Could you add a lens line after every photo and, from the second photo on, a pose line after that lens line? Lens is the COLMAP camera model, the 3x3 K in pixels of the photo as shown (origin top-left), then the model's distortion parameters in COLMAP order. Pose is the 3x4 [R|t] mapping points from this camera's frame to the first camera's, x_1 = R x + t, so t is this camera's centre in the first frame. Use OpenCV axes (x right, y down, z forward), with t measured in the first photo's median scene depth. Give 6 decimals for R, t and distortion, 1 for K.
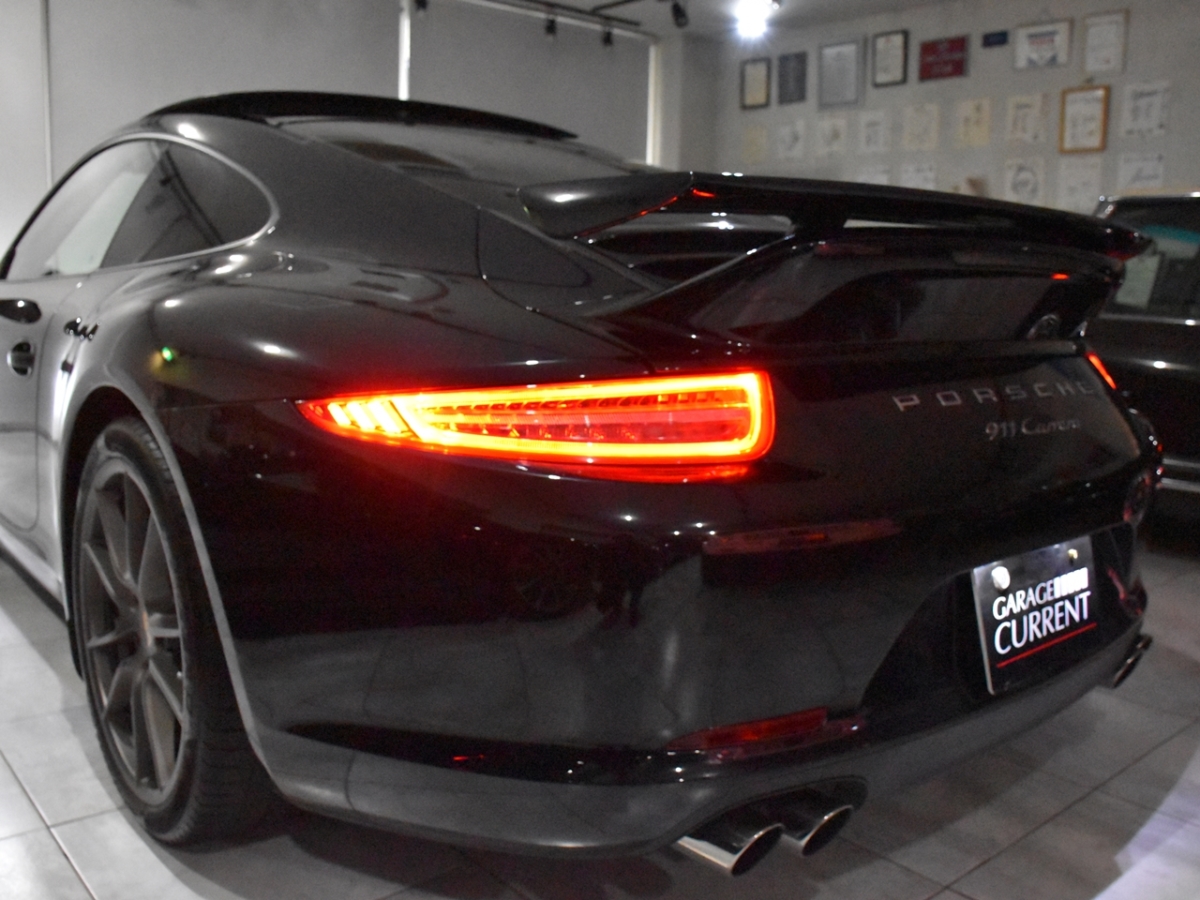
lens RADIAL K [[1070.8, 0, 601.0], [0, 1070.8, 477.2], [0, 0, 1]] dist [-0.125596, 0.054622]
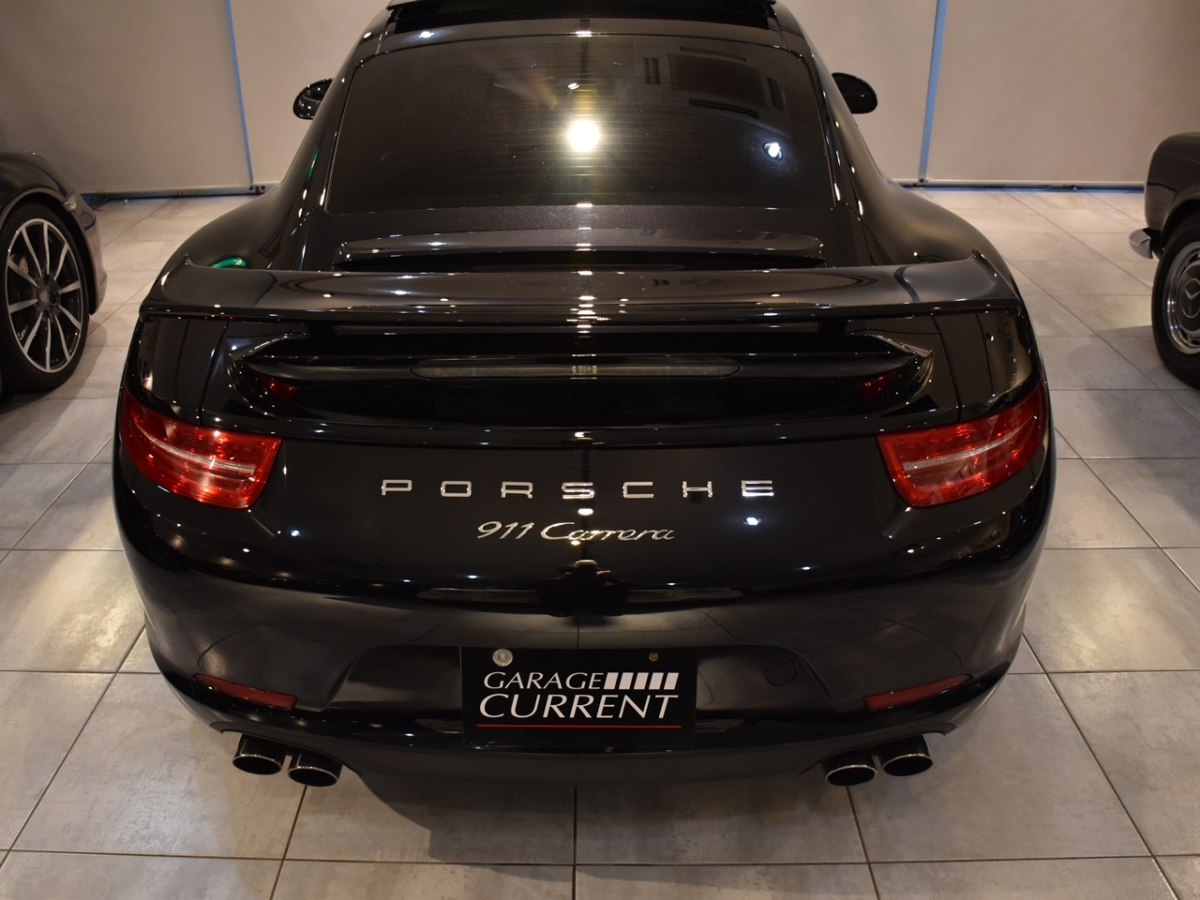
lens RADIAL K [[1046.0, 0, 564.7], [0, 1046.0, 474.5], [0, 0, 1]] dist [-0.125356, 0.004754]
pose [[0.745317, 0.284517, -0.602953, 0.728891], [-0.086695, 0.938051, 0.335476, -0.315351], [0.661049, -0.197763, 0.723812, 0.221998]]
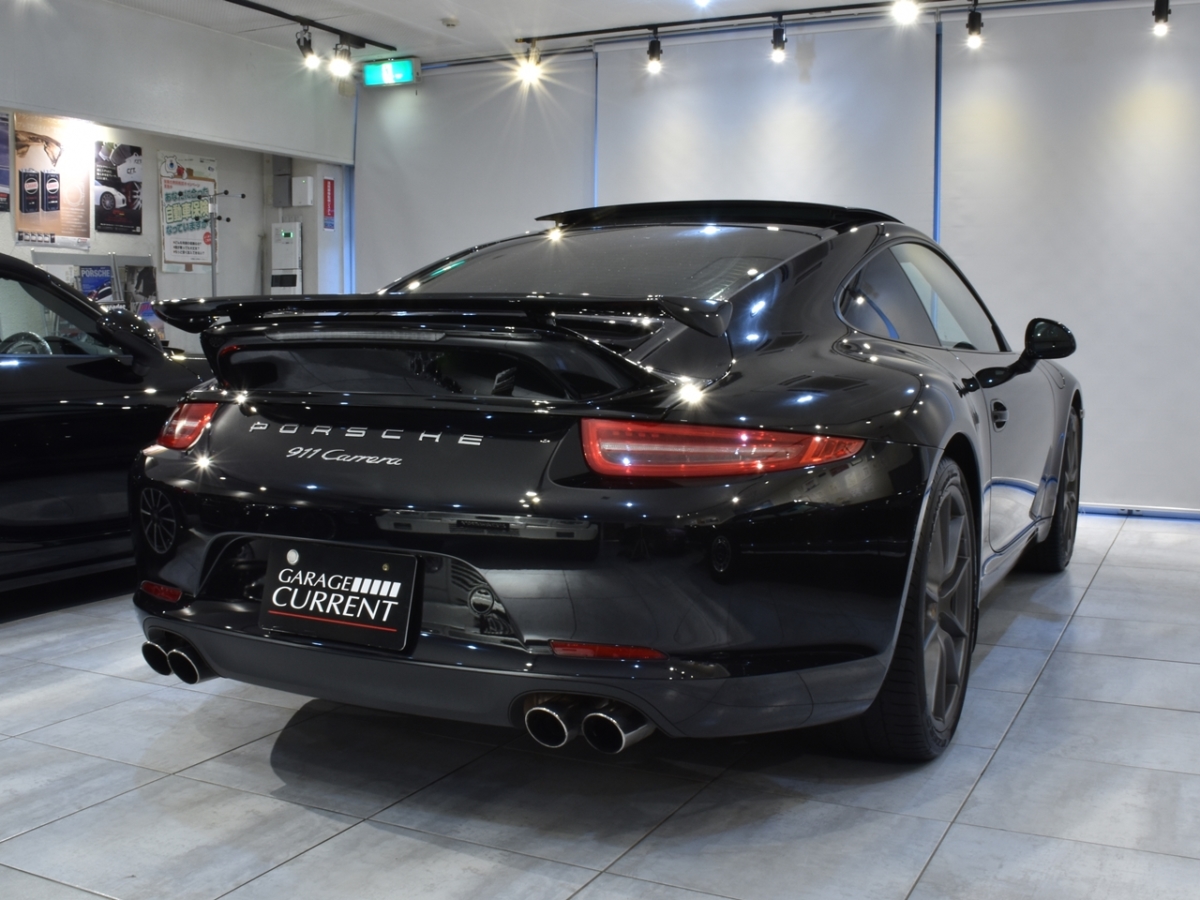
lens RADIAL K [[1313.5, 0, 600.0], [0, 1313.5, 450.0], [0, 0, 1]] dist [-0.136220, 0.047851]
pose [[0.390735, 0.066731, -0.918081, 1.548687], [-0.161478, 0.986872, 0.003007, -0.085098], [0.906229, 0.147075, 0.396381, 0.470141]]
